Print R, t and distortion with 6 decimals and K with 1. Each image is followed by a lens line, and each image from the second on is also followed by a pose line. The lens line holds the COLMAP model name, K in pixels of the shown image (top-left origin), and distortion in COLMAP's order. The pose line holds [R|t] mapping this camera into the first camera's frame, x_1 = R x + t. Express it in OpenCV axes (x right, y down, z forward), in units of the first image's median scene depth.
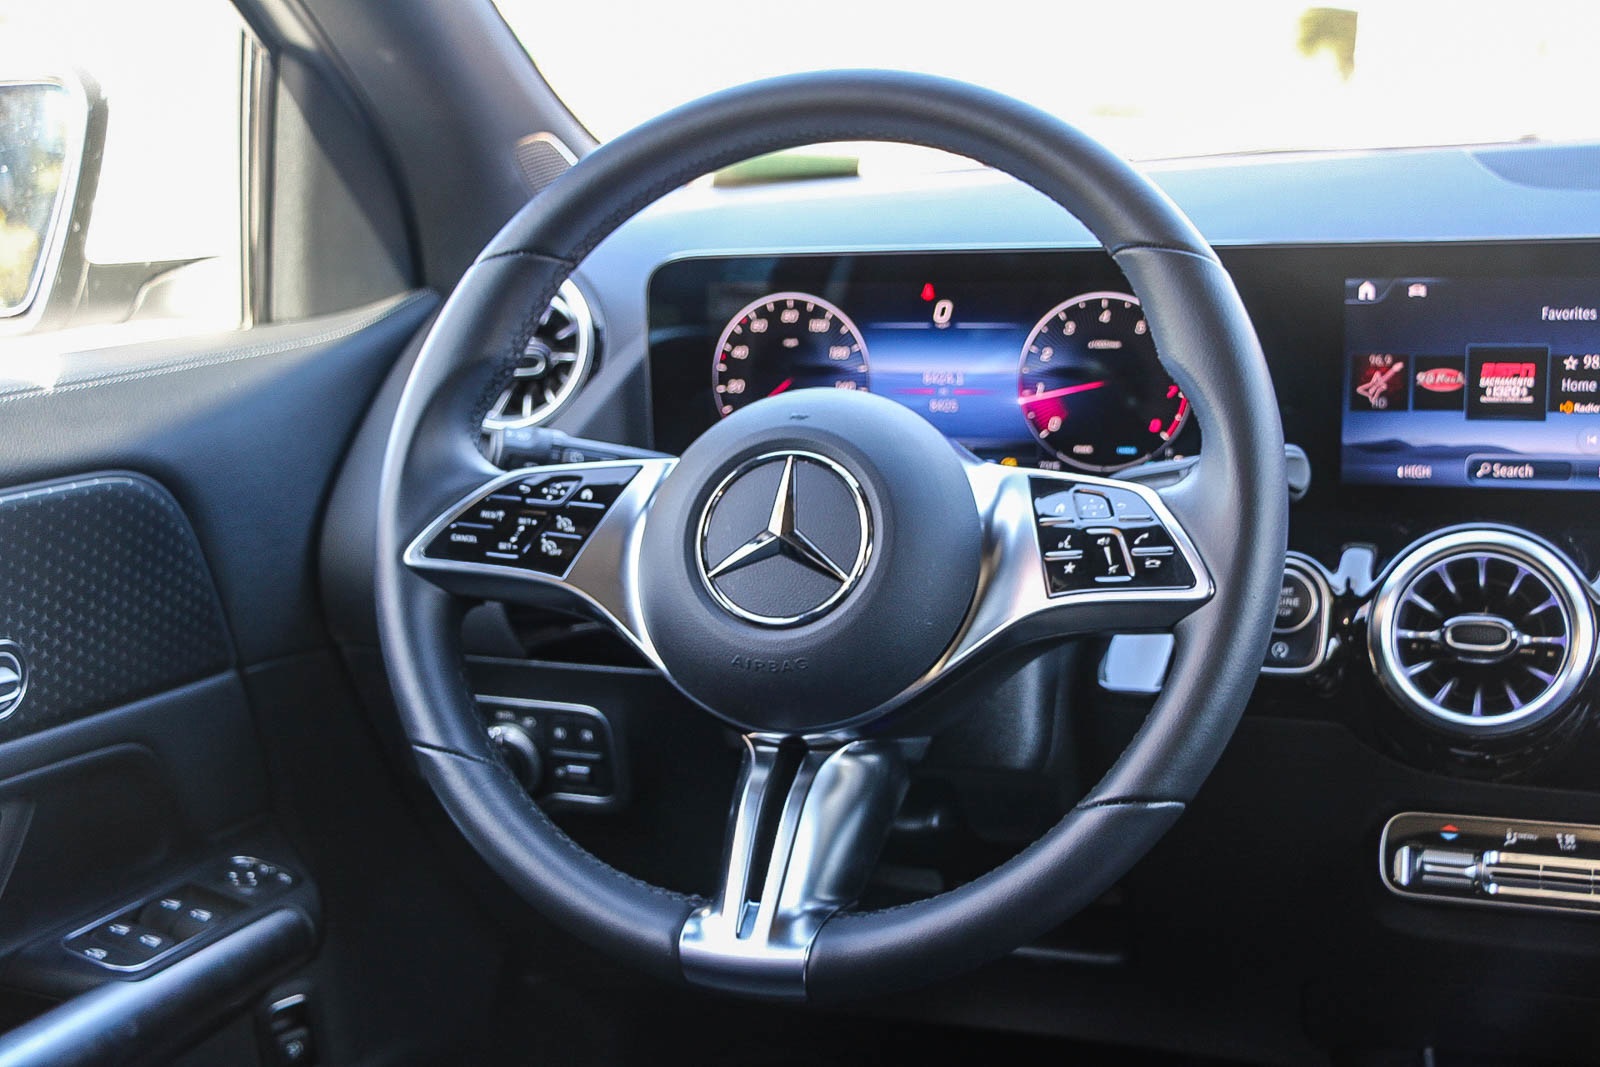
lens RADIAL K [[2136.2, 0, 802.2], [0, 2136.2, 542.3], [0, 0, 1]] dist [0.089738, 0.000000]
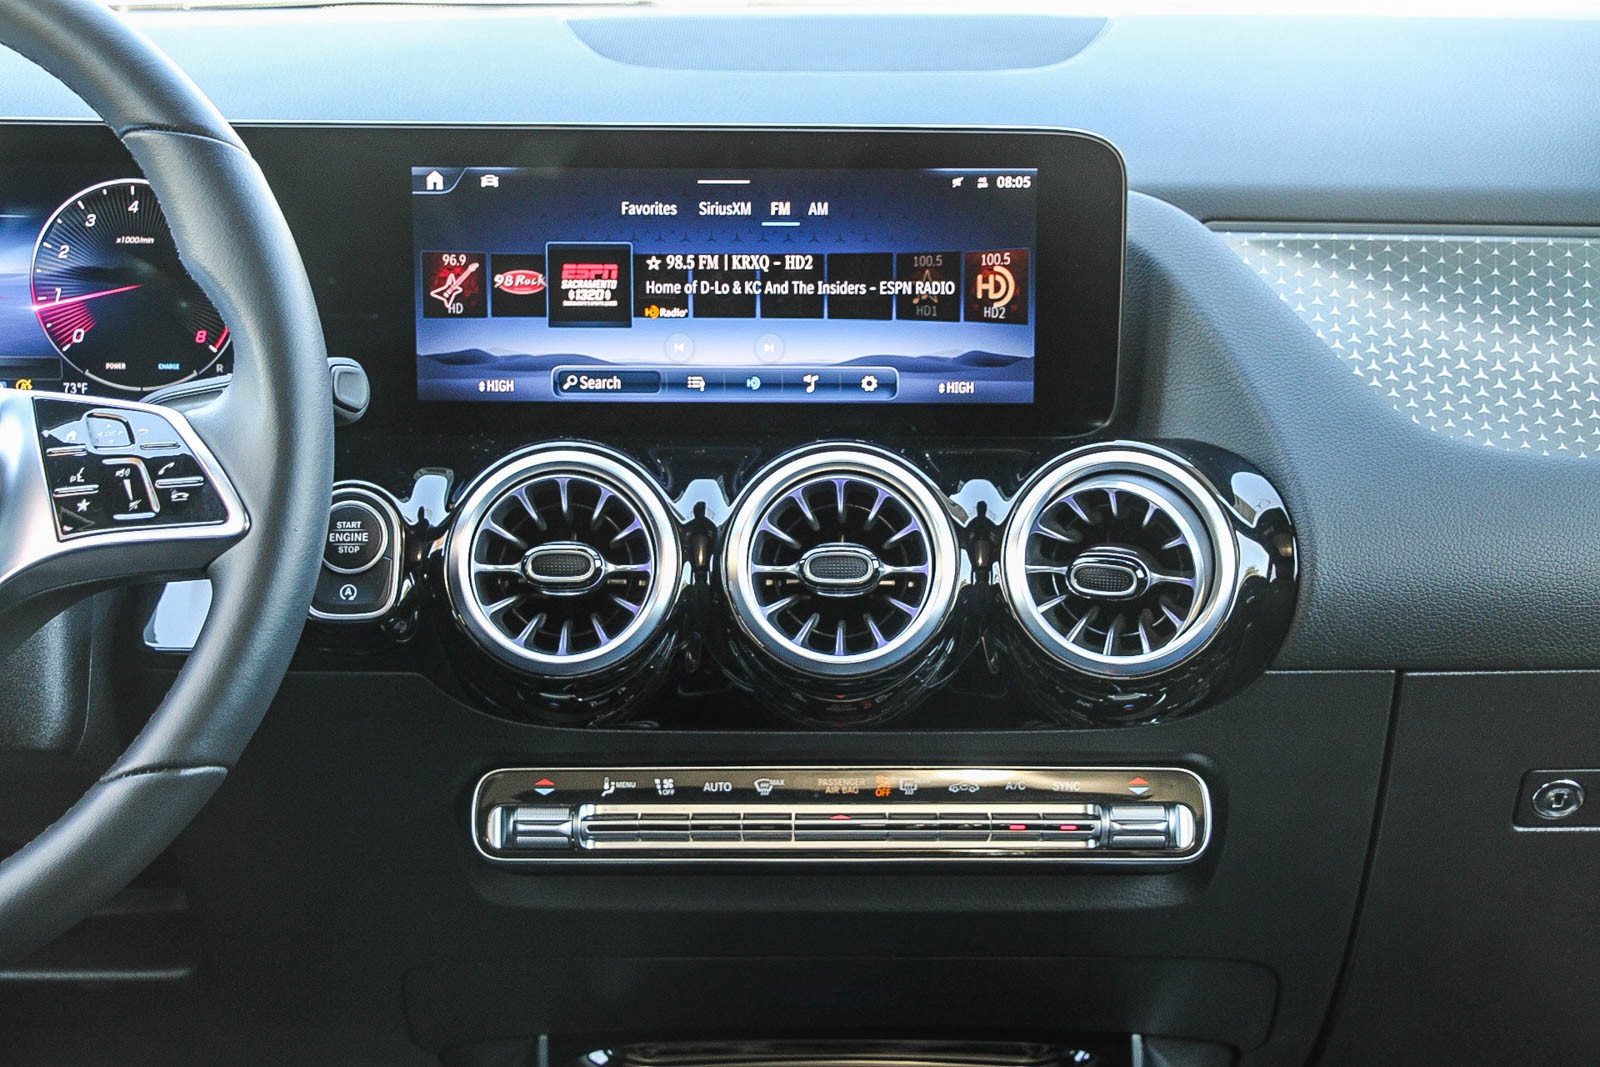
lens RADIAL K [[2793.3, 0, 793.1], [0, 2793.3, 553.6], [0, 0, 1]] dist [0.104379, 0.000000]
pose [[0.944046, -0.041093, 0.327245, 0.021340], [0.033270, 0.999012, 0.029470, 0.006704], [-0.328132, -0.016933, 0.944480, -0.137027]]
